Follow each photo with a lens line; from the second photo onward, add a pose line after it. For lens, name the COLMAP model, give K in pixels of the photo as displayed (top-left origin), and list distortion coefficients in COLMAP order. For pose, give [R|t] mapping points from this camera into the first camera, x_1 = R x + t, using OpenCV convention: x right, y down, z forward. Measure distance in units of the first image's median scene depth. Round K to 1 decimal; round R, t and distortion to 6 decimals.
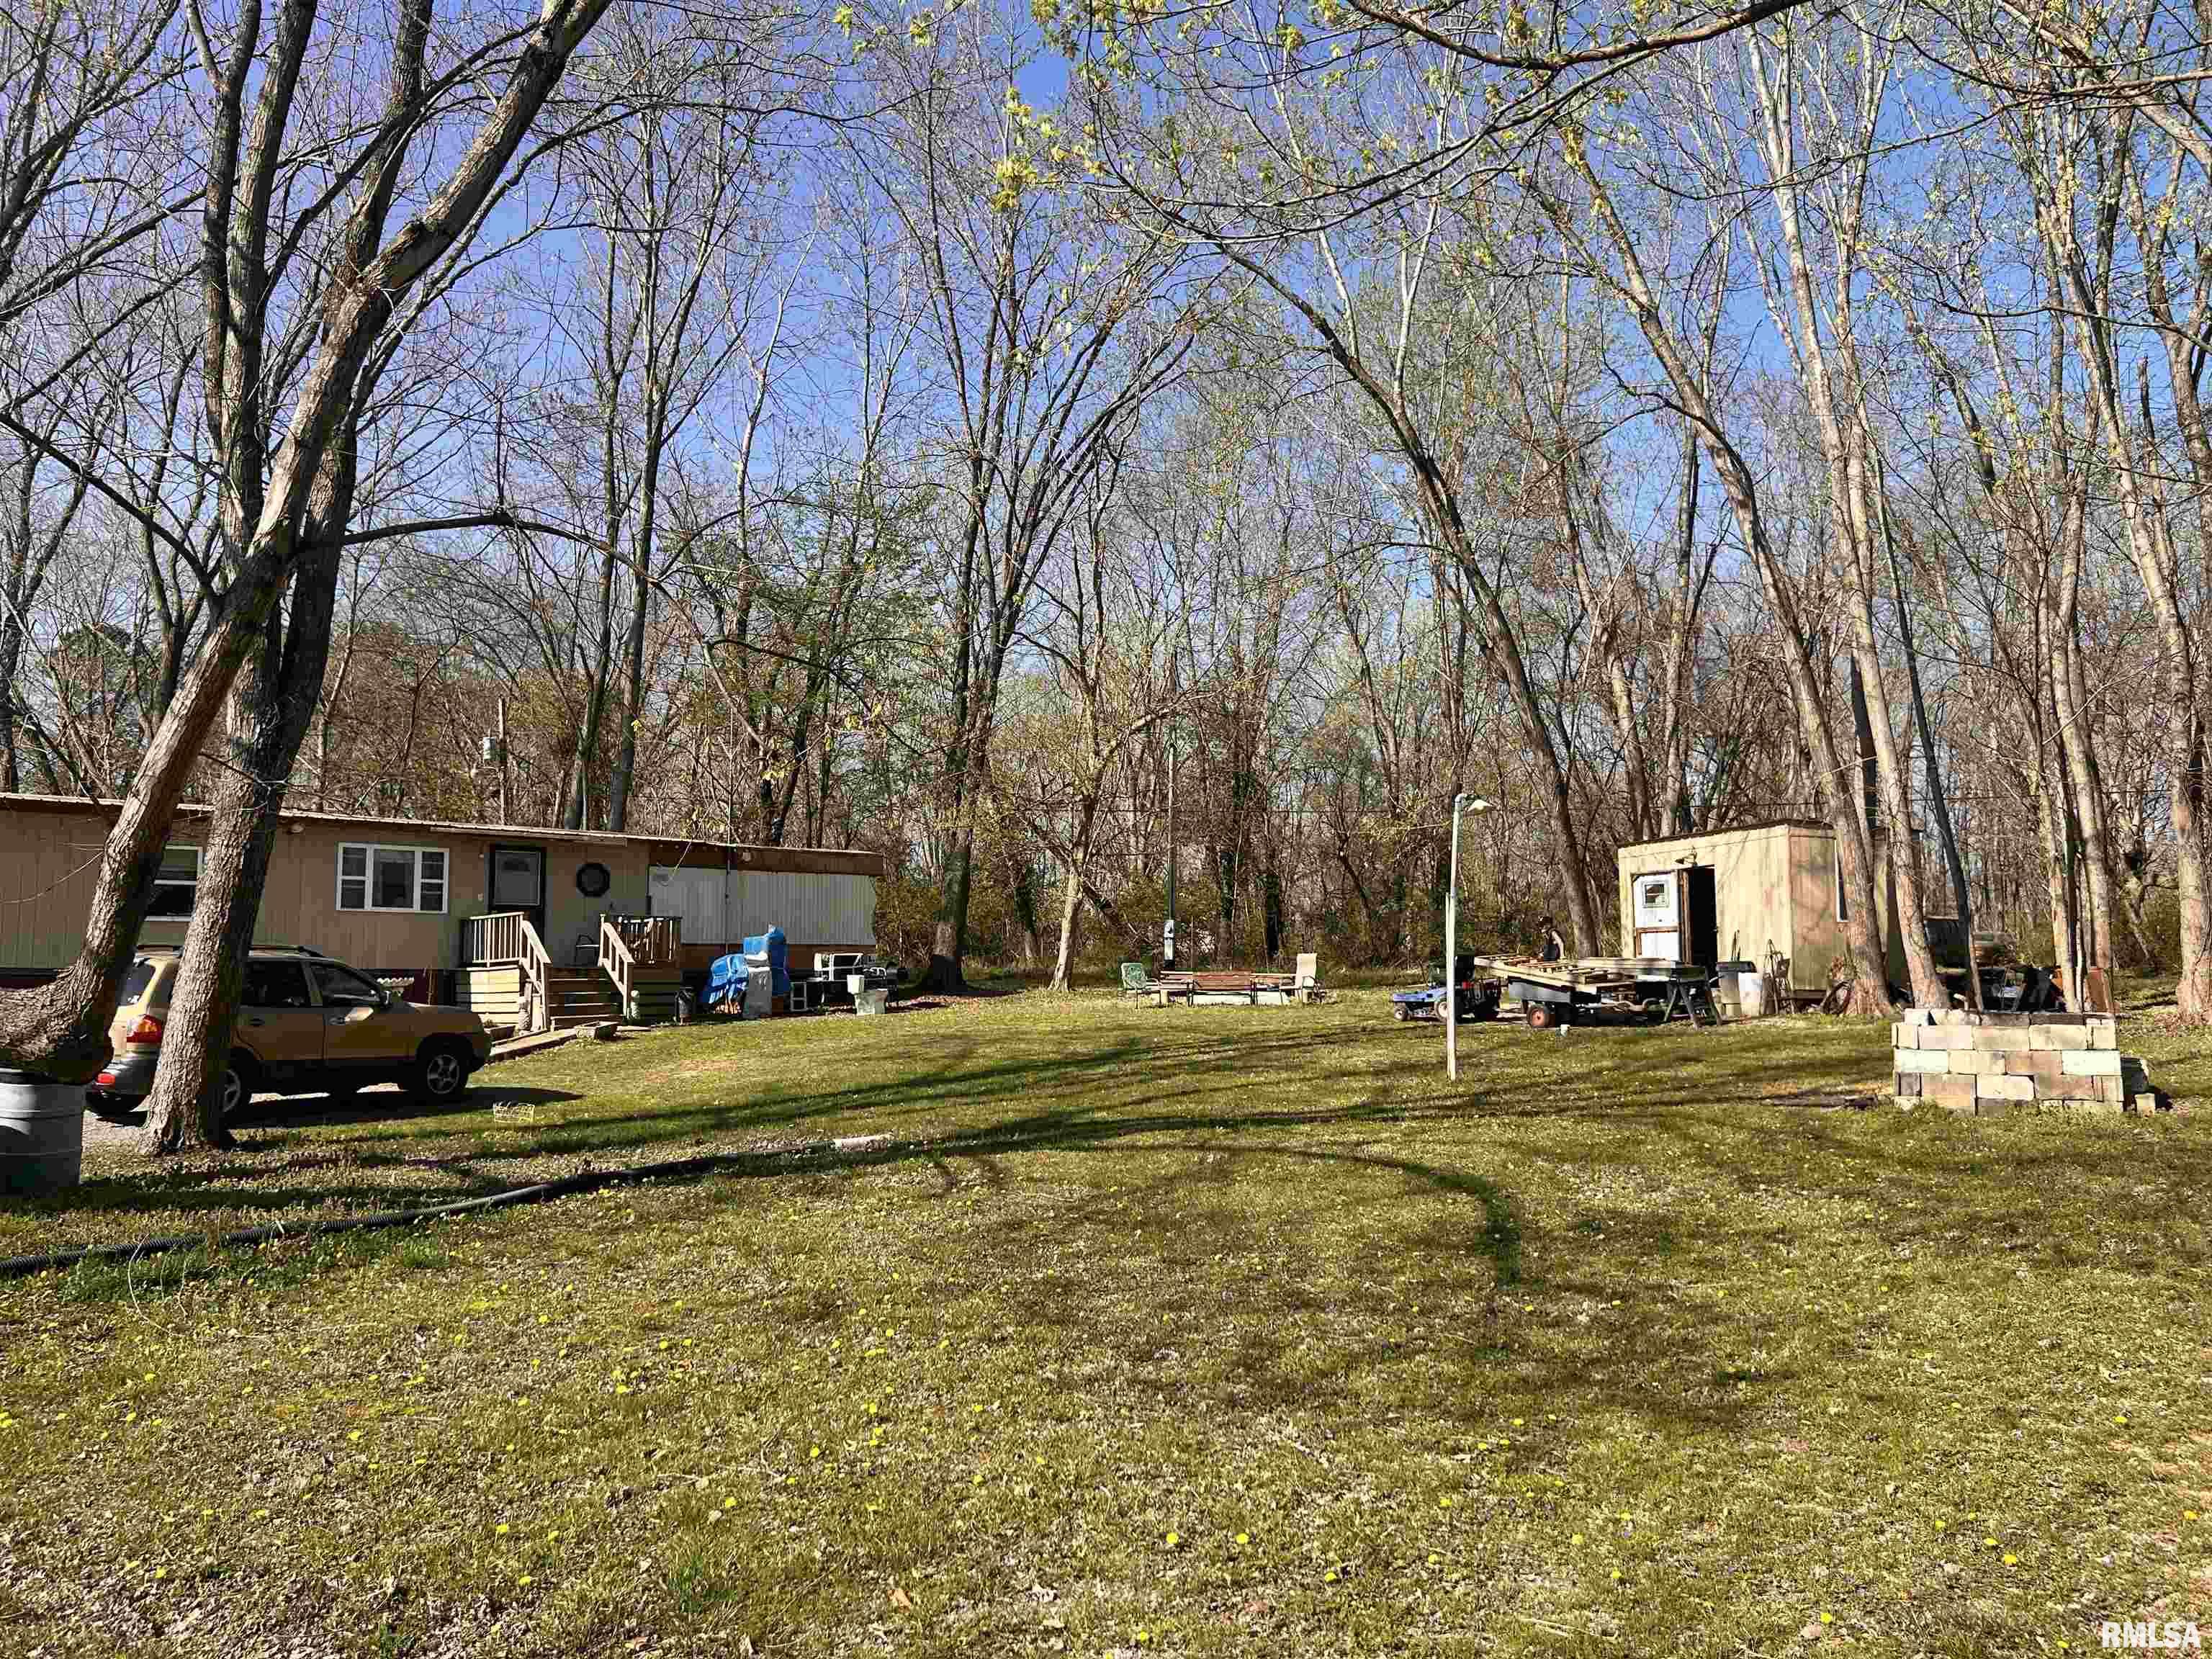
lens RADIAL K [[1644.6, 0, 1106.6], [0, 1644.6, 825.7], [0, 0, 1]] dist [0.064966, -0.051529]
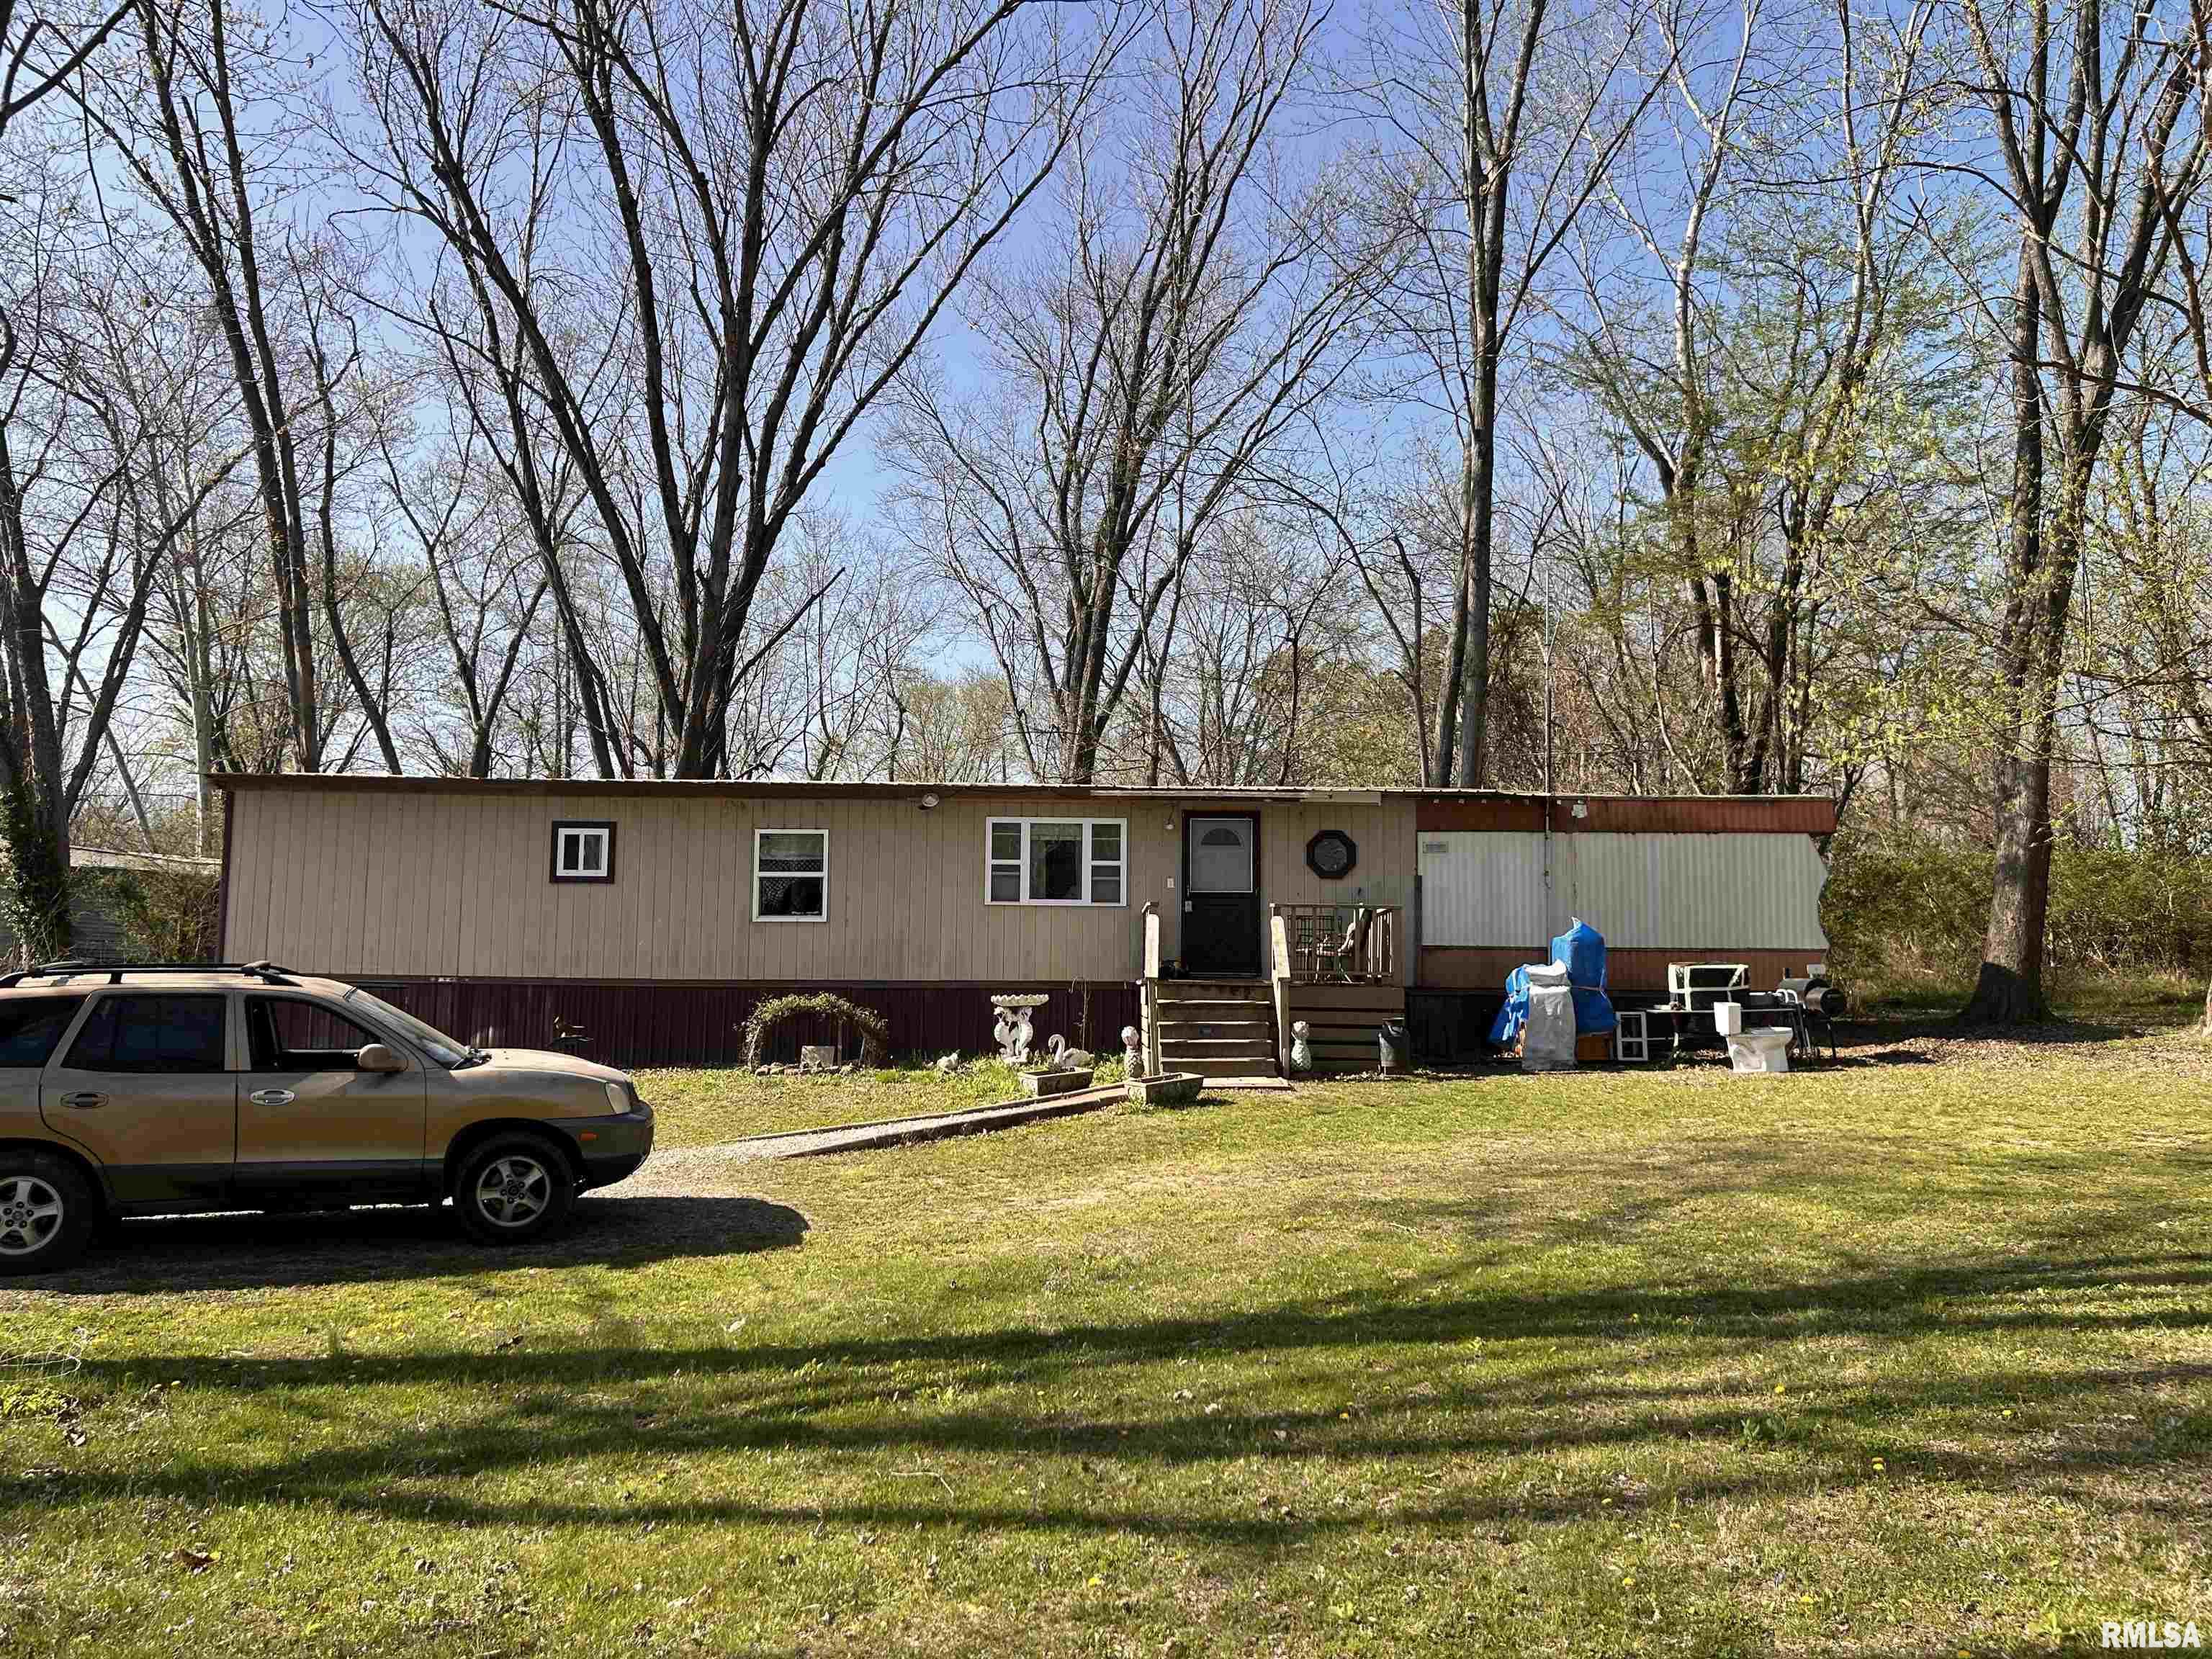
lens RADIAL K [[1644.6, 0, 1125.7], [0, 1644.6, 835.3], [0, 0, 1]] dist [0.064966, -0.051529]
pose [[0.750023, -0.046208, -0.659795, 0.077042], [0.053145, 0.998541, -0.009519, 0.026664], [0.659273, -0.027926, 0.751385, 0.428087]]
